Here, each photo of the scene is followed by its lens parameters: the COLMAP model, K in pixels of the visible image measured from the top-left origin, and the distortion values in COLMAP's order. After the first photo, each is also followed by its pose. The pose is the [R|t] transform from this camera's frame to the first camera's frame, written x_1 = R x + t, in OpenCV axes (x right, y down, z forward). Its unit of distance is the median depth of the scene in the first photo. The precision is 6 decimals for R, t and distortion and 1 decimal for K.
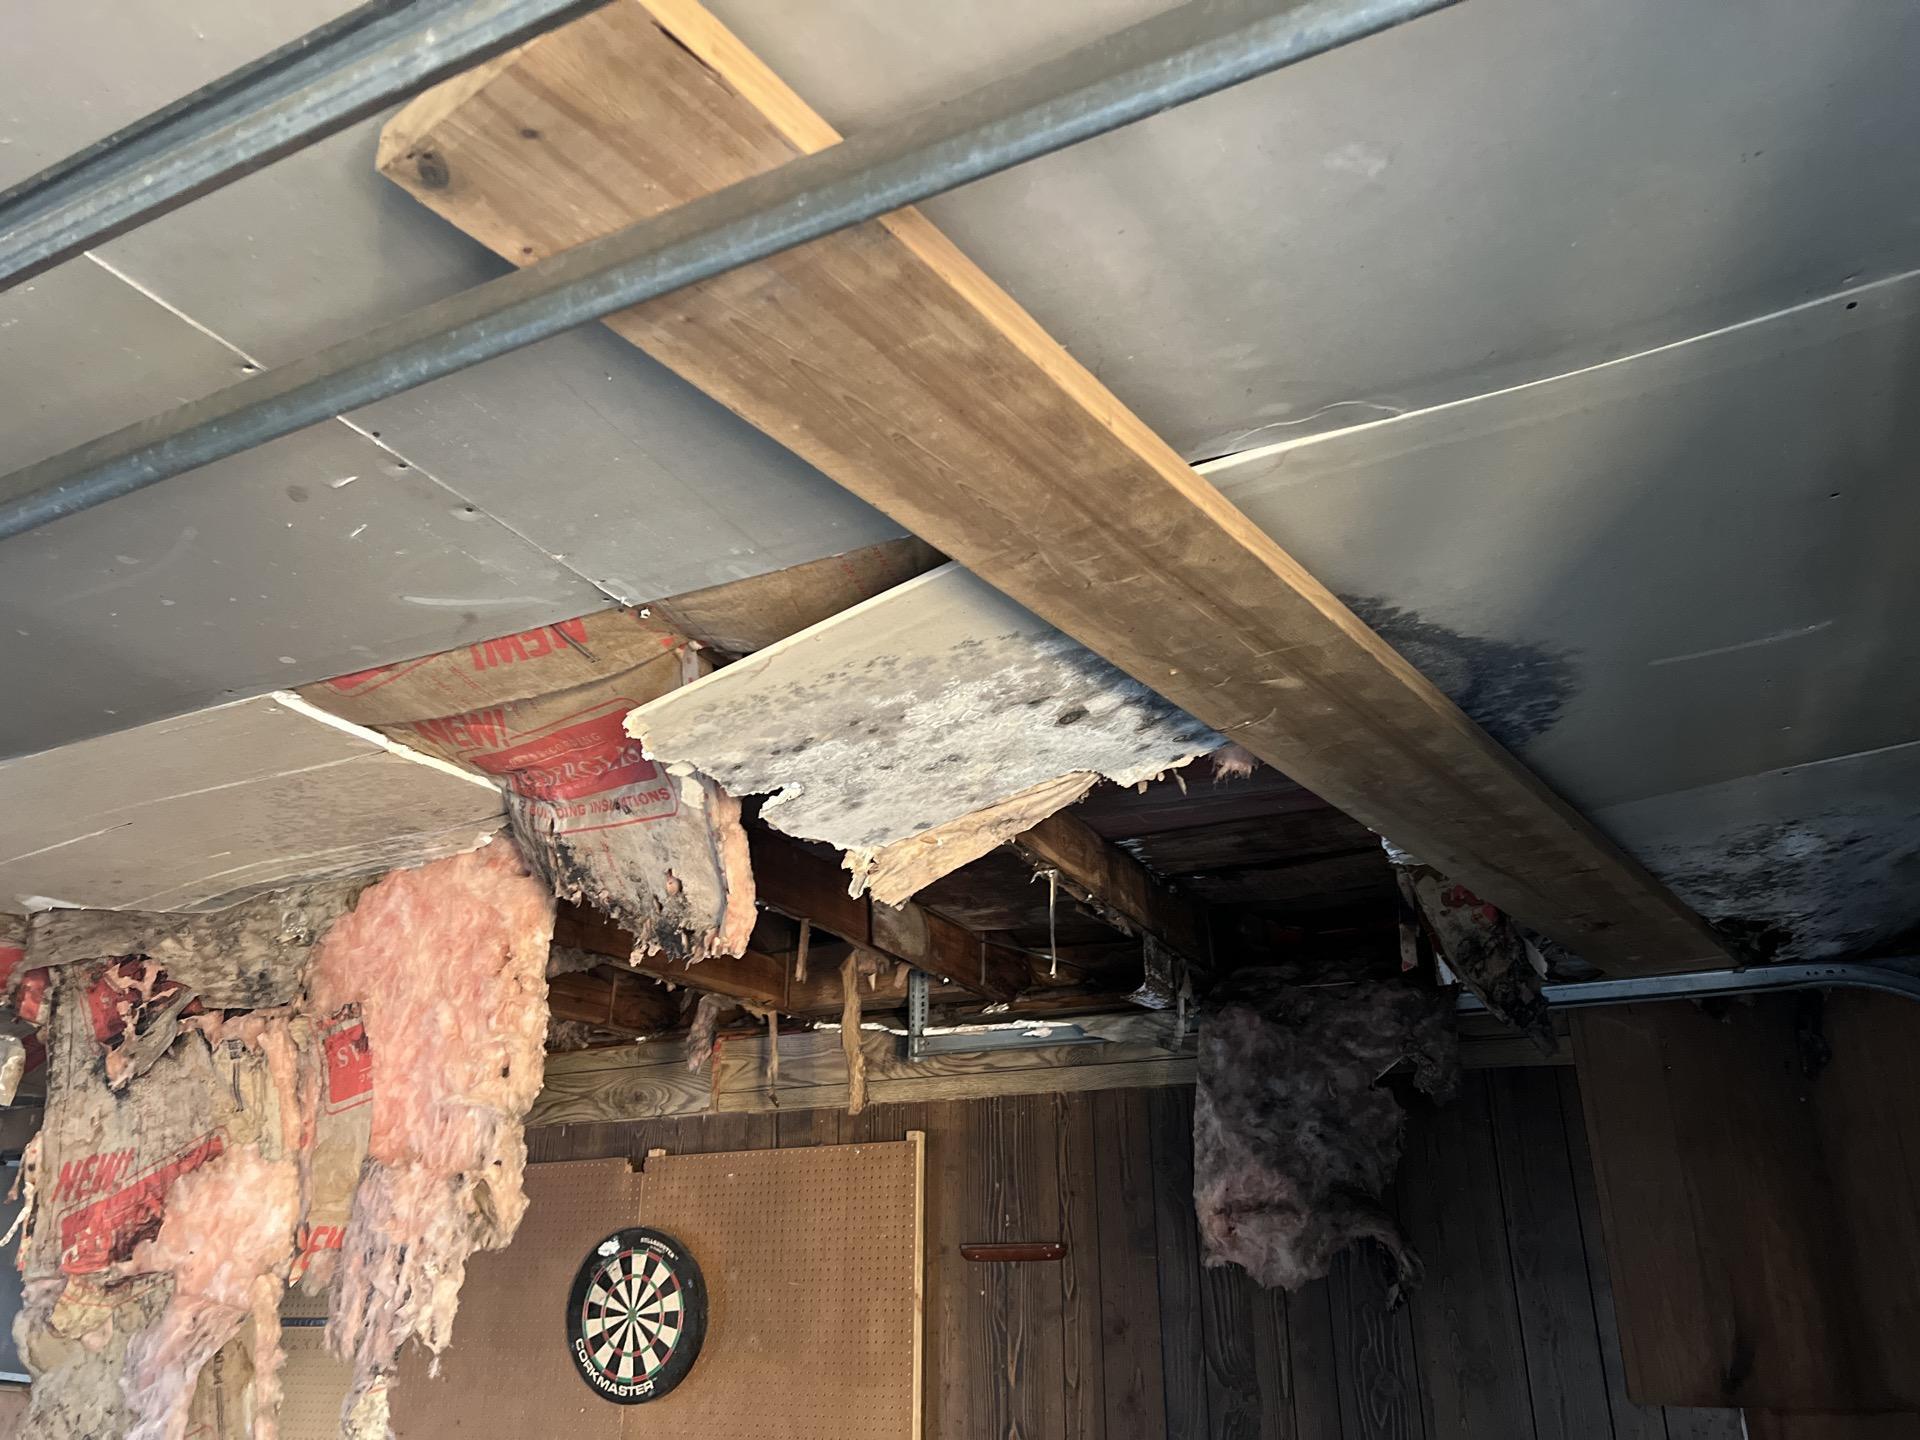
lens RADIAL K [[1450.8, 0, 960.3], [0, 1450.8, 726.9], [0, 0, 1]] dist [0.031505, -0.036940]
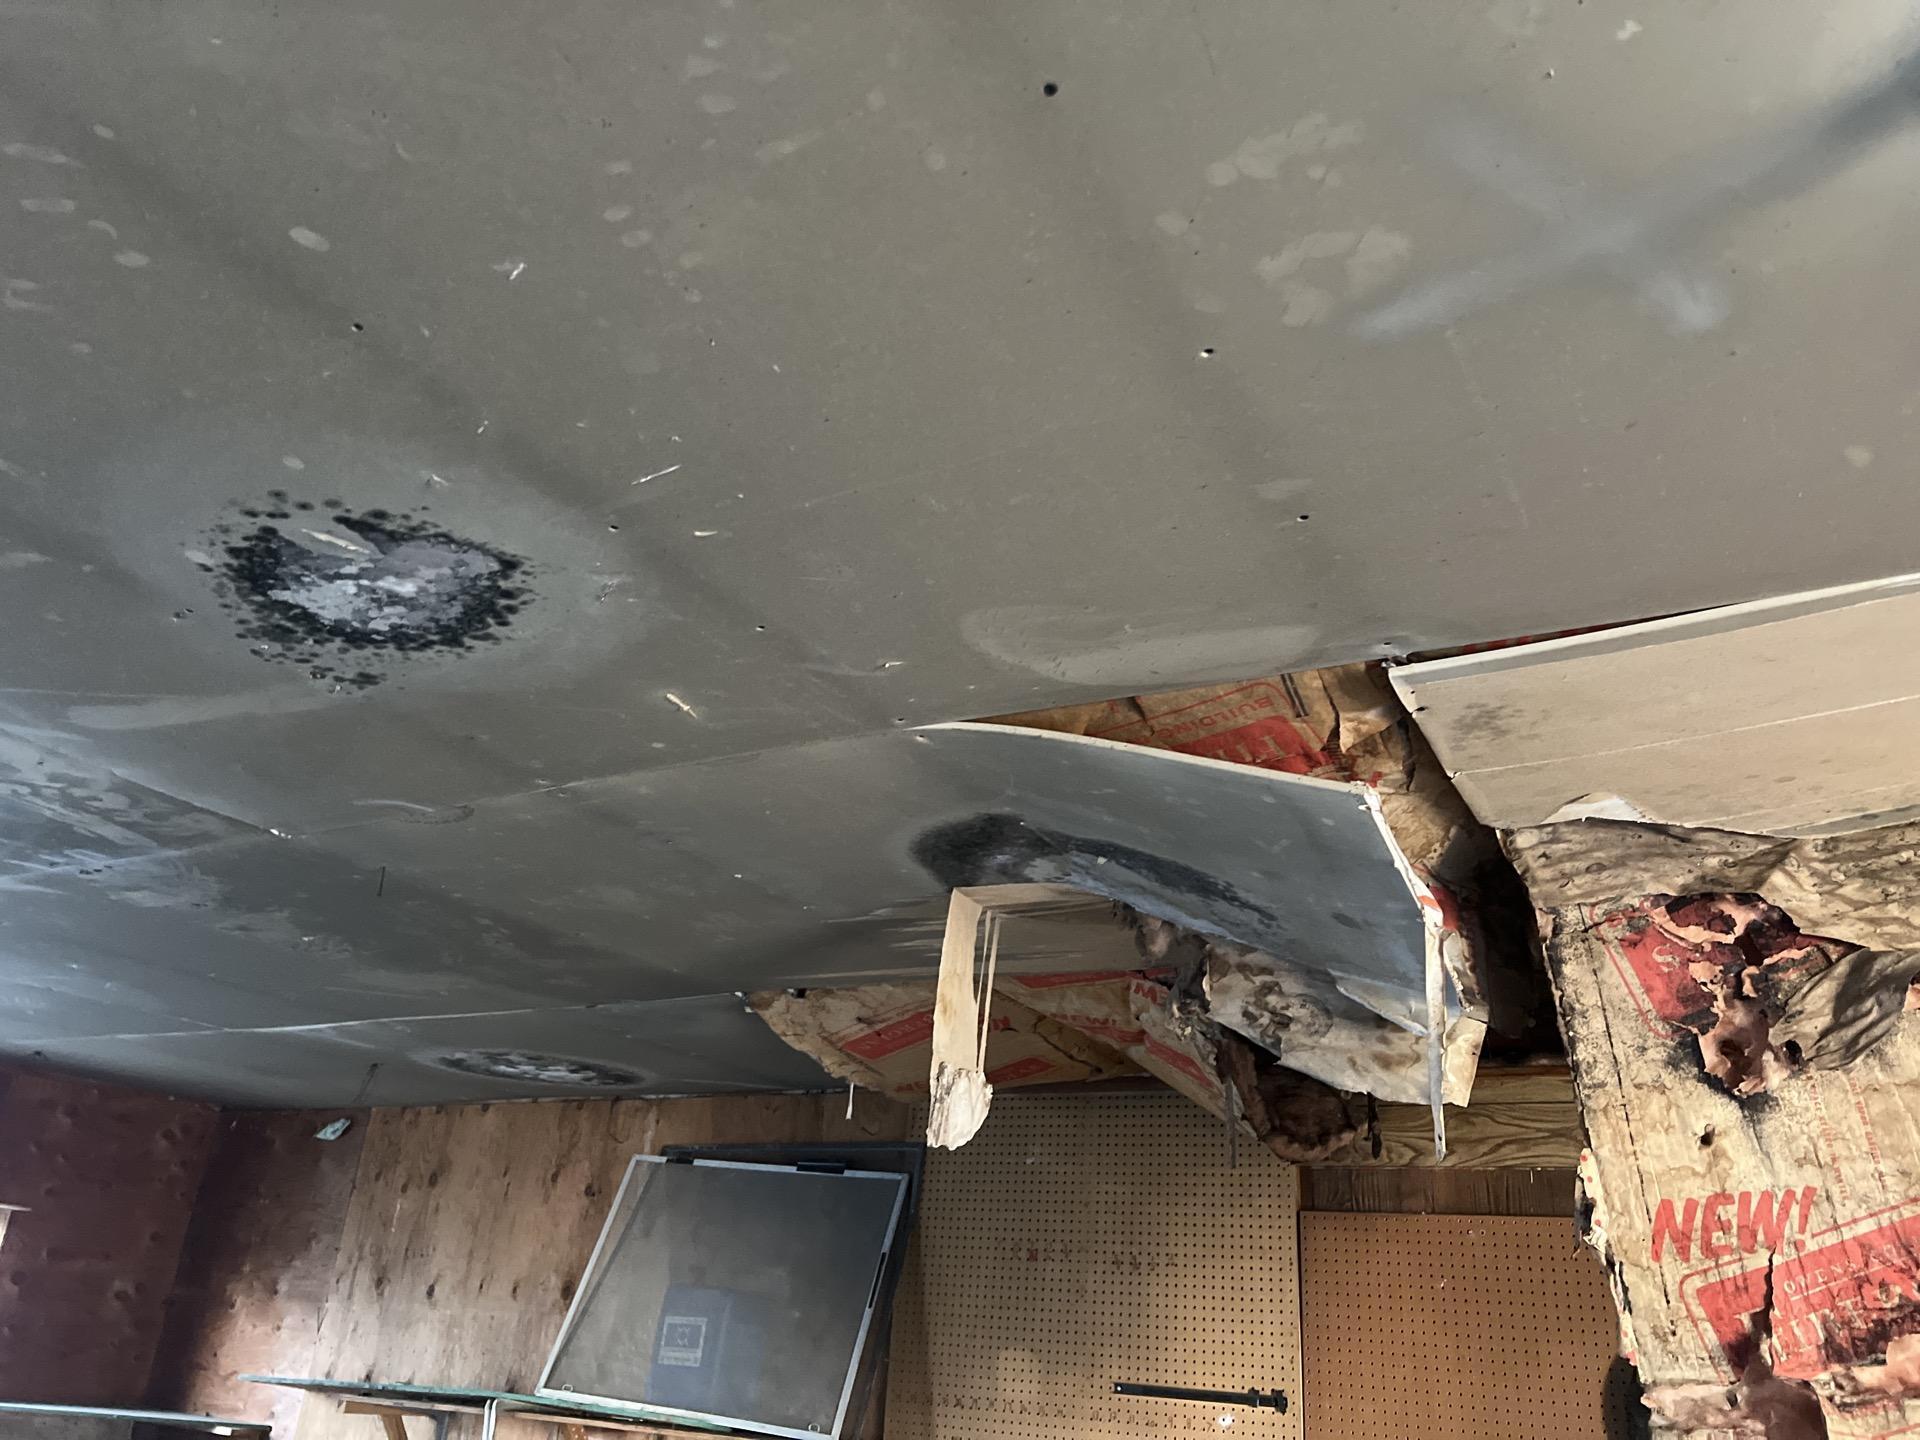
lens RADIAL K [[1450.8, 0, 961.8], [0, 1450.8, 710.2], [0, 0, 1]] dist [0.031505, -0.036940]
pose [[0.996121, 0.046521, -0.074693, -0.878848], [-0.049186, 0.998202, -0.034248, 0.113432], [0.072965, 0.037789, 0.996618, 0.304869]]
